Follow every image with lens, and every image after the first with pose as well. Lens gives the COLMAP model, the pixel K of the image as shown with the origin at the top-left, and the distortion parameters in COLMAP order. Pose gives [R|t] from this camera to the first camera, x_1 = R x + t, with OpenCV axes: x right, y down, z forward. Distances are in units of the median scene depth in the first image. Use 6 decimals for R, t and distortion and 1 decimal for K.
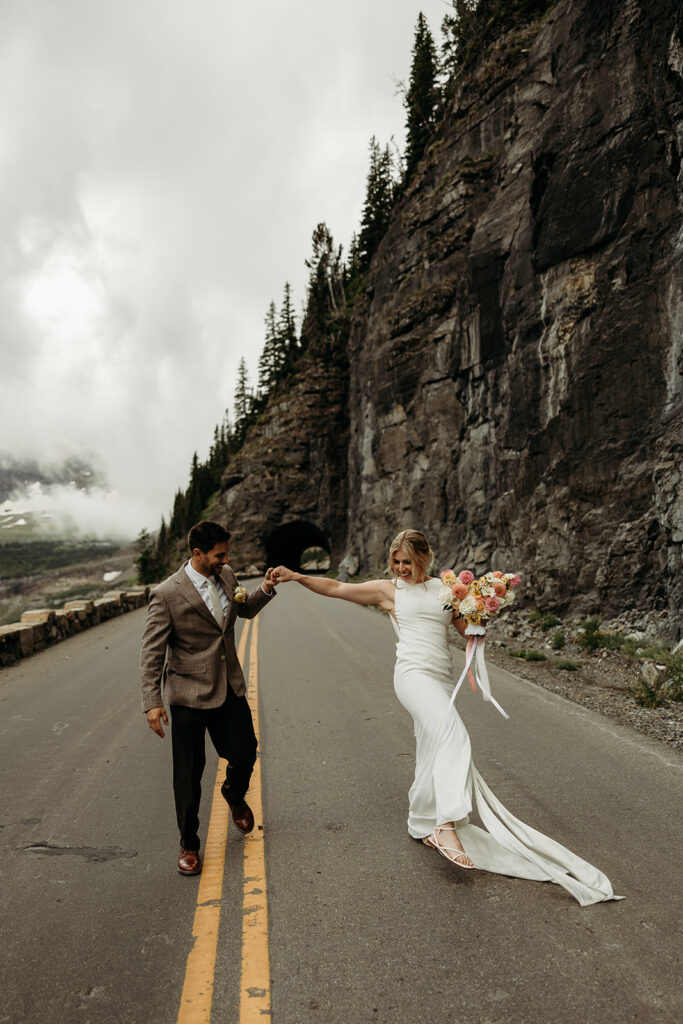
lens RADIAL K [[863.7, 0, 343.3], [0, 863.7, 566.2], [0, 0, 1]] dist [0.009688, 0.001150]
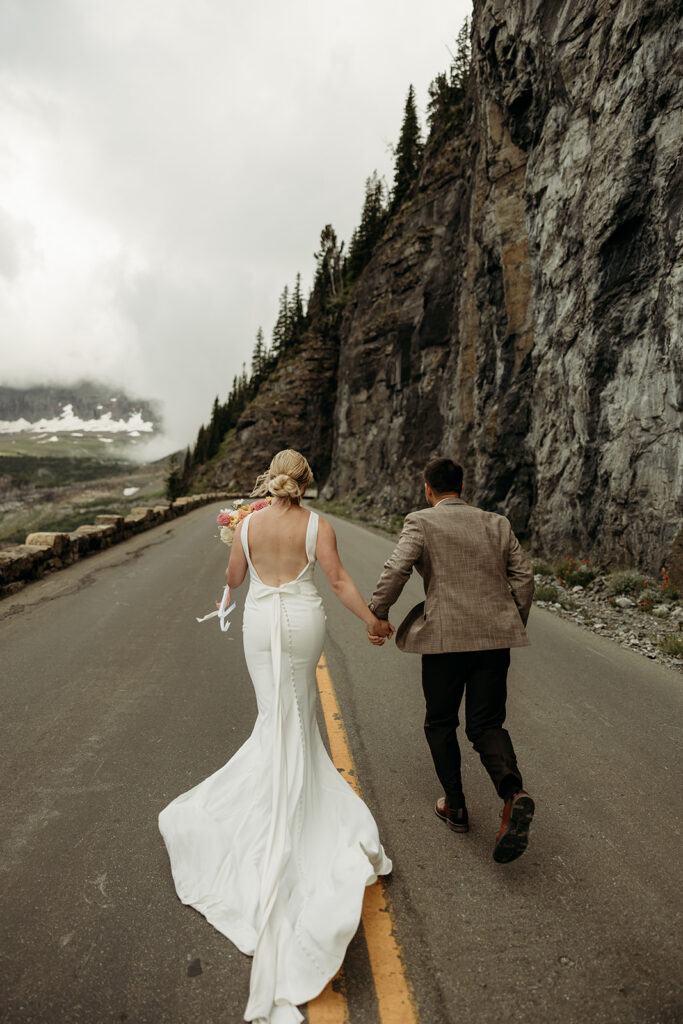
lens RADIAL K [[820.8, 0, 341.5], [0, 820.8, 512.0], [0, 0, 1]] dist [-0.005666, 0.000221]
pose [[0.997859, 0.065071, 0.006563, 0.015030], [-0.065178, 0.997716, 0.017715, 0.003524], [-0.005395, -0.018104, 0.999822, -0.244169]]
